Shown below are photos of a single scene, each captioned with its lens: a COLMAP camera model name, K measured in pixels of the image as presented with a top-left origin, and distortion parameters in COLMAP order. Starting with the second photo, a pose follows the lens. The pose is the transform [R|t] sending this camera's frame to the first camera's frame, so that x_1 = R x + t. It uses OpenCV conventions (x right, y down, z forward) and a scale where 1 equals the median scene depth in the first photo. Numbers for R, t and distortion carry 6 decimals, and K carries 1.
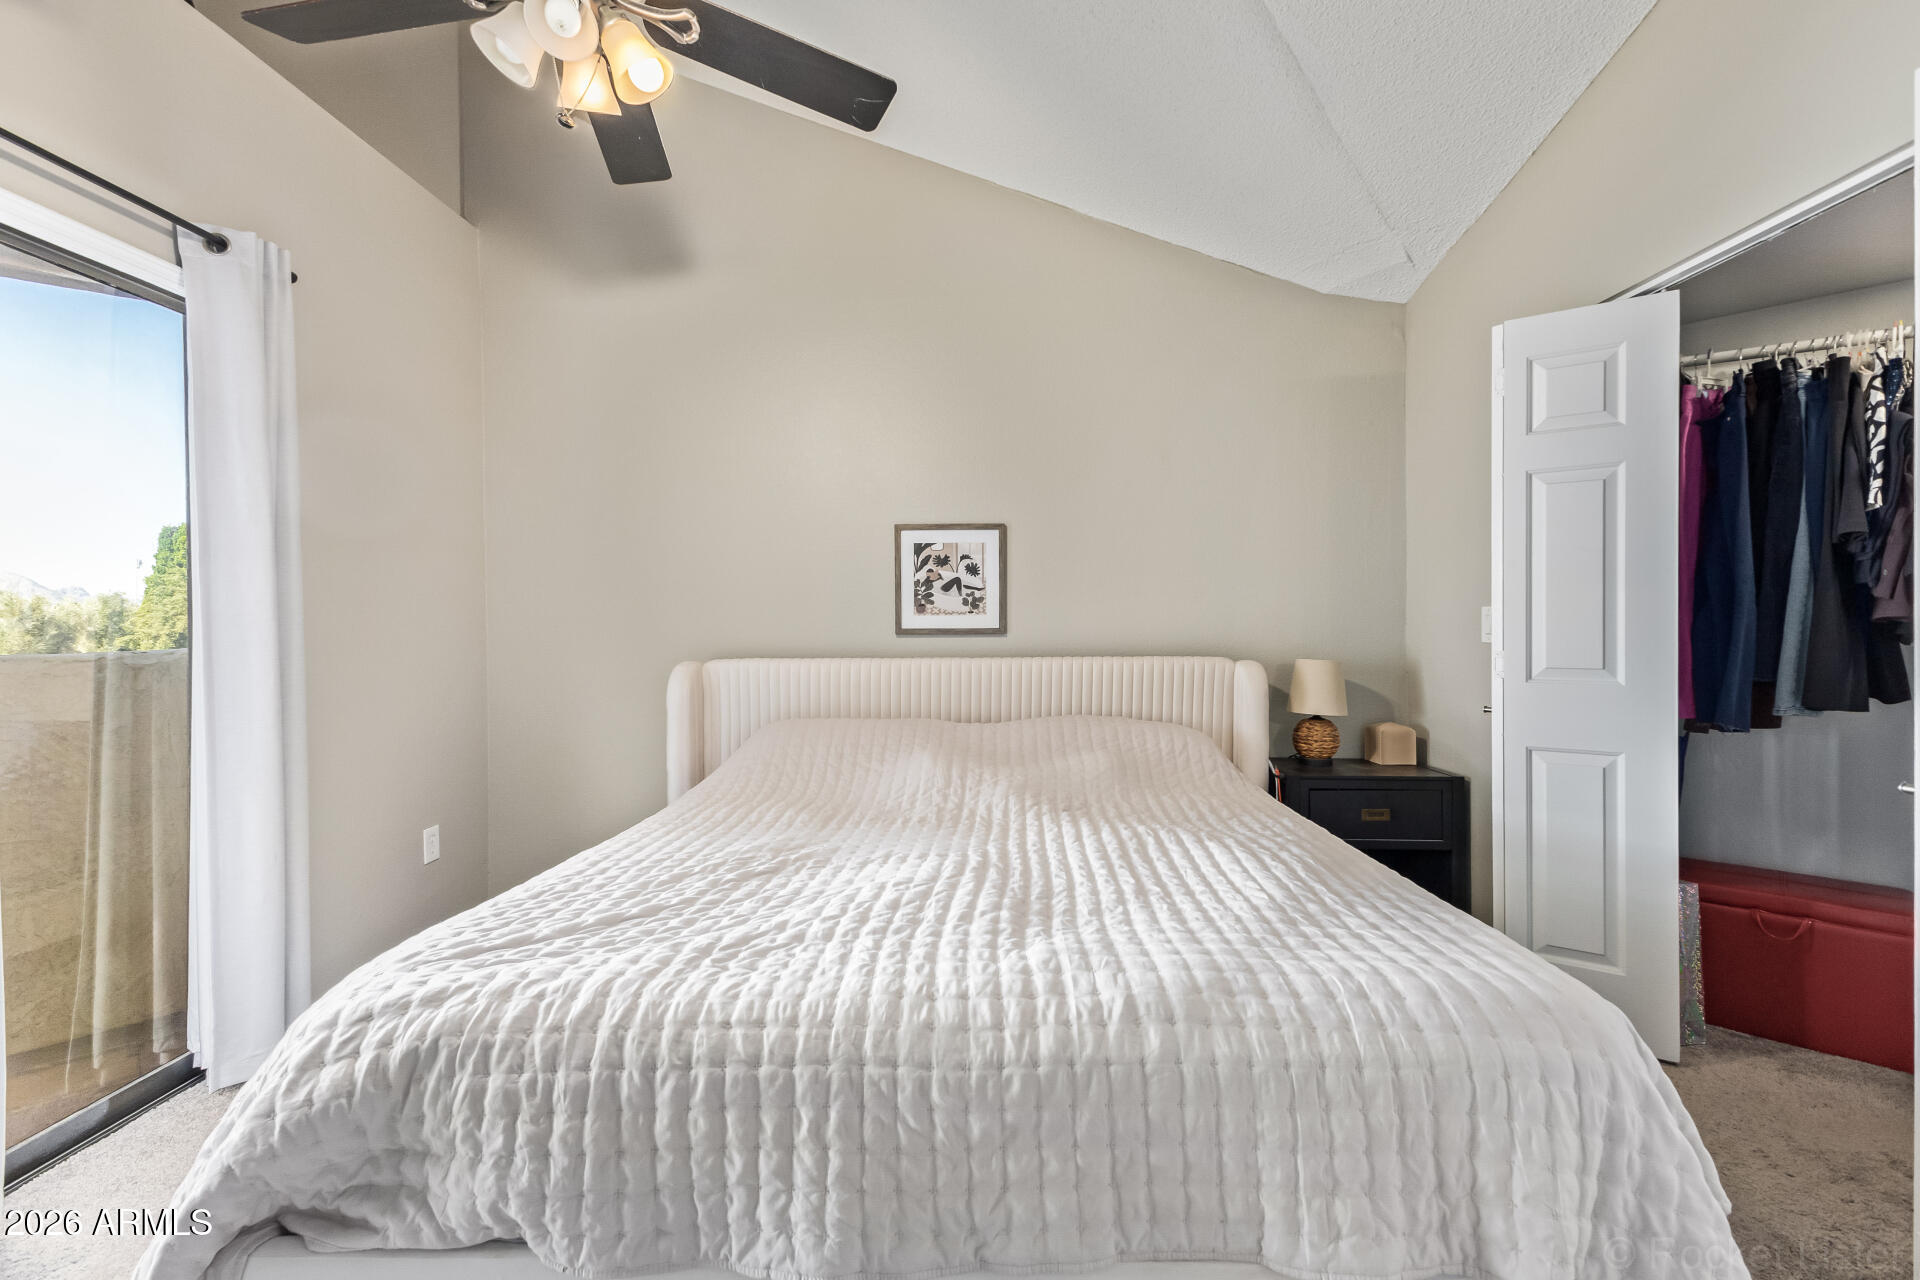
lens RADIAL K [[843.2, 0, 952.6], [0, 843.2, 637.5], [0, 0, 1]] dist [0.020026, -0.004885]
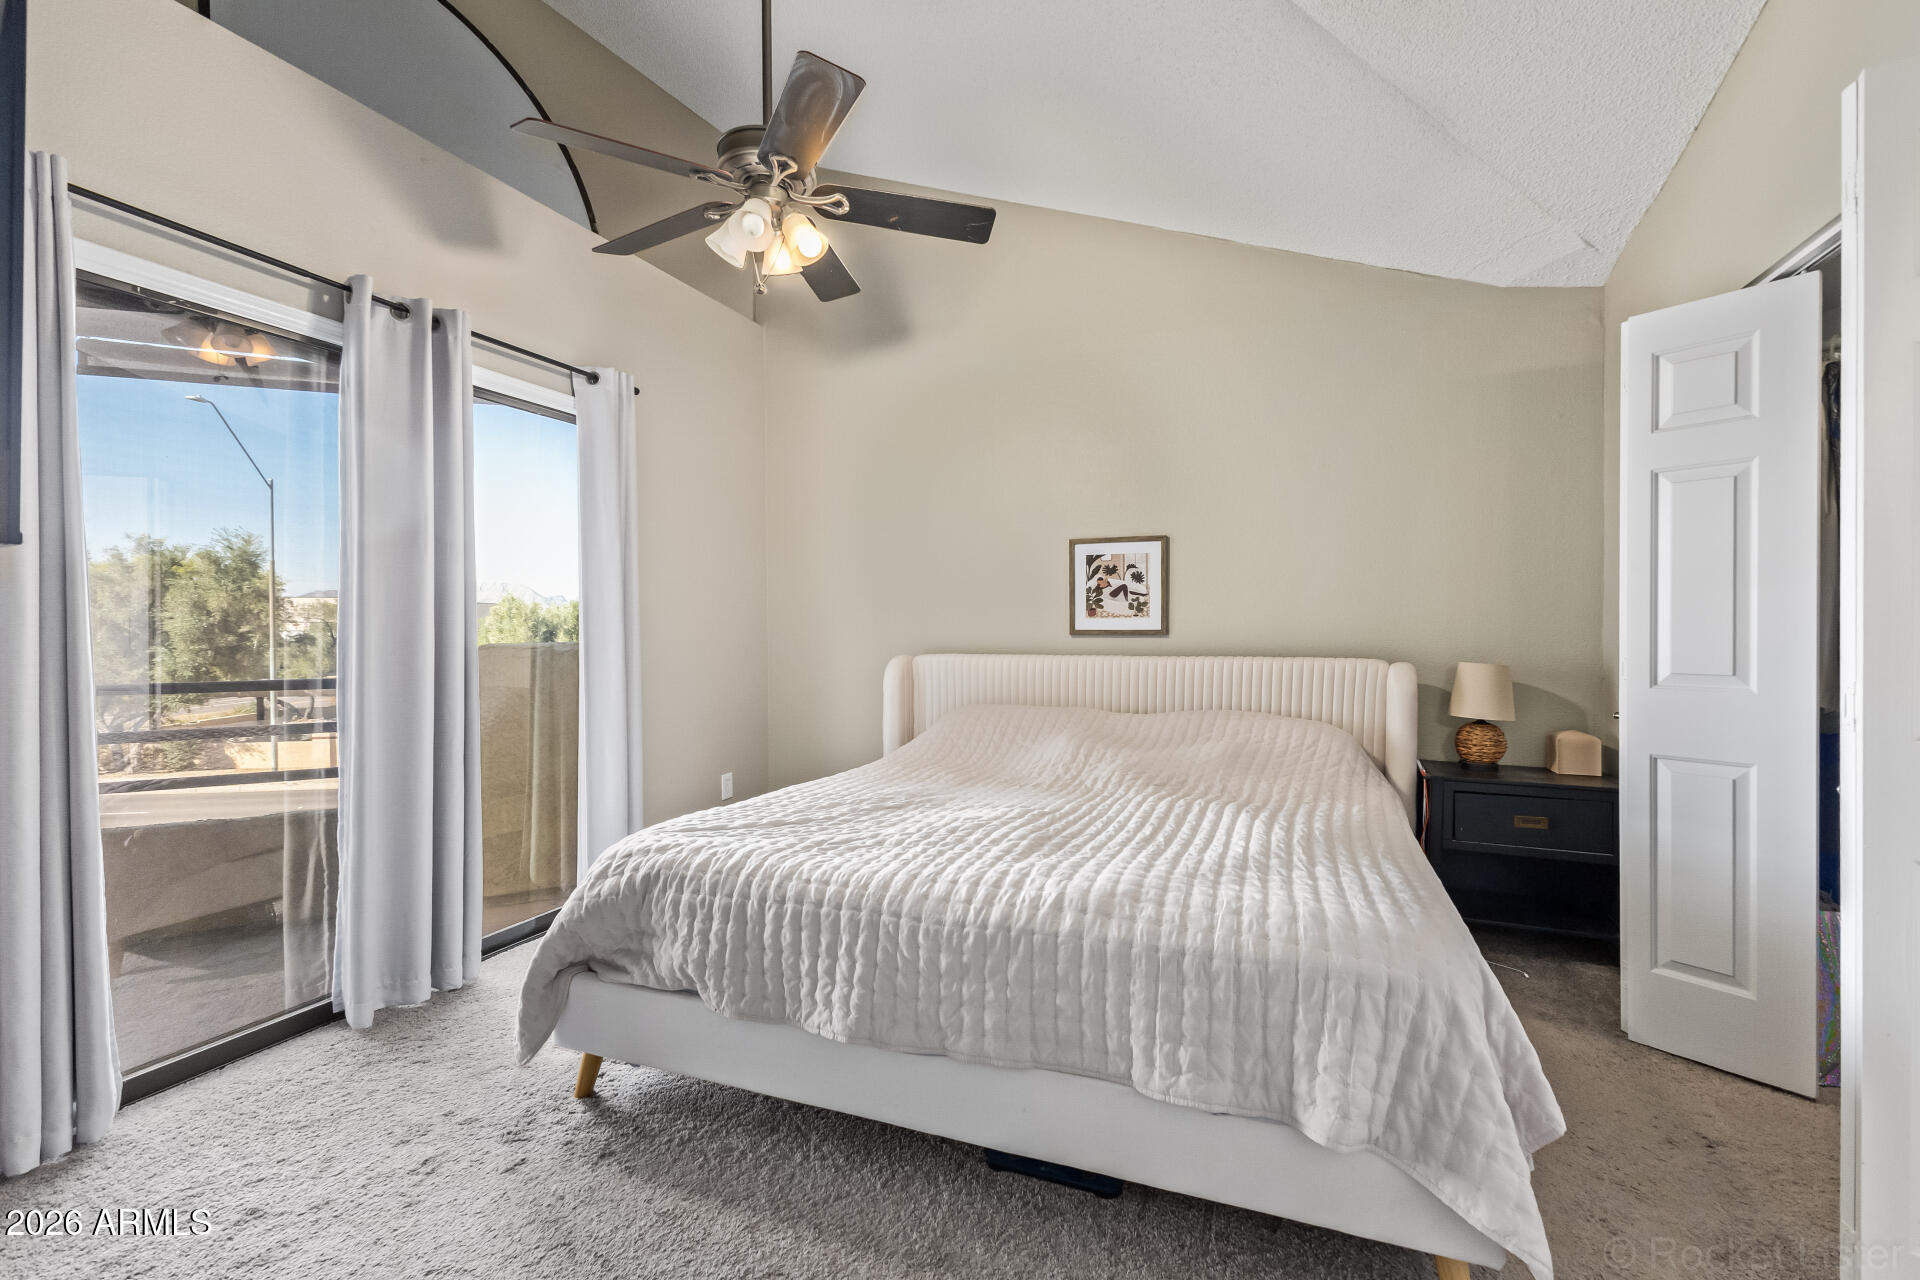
lens RADIAL K [[843.2, 0, 956.2], [0, 843.2, 644.9], [0, 0, 1]] dist [0.020026, -0.004885]
pose [[0.936386, 0.010680, -0.350810, 0.468905], [-0.007730, 0.999922, 0.009808, 0.000163], [0.350887, -0.006472, 0.936395, -0.325106]]
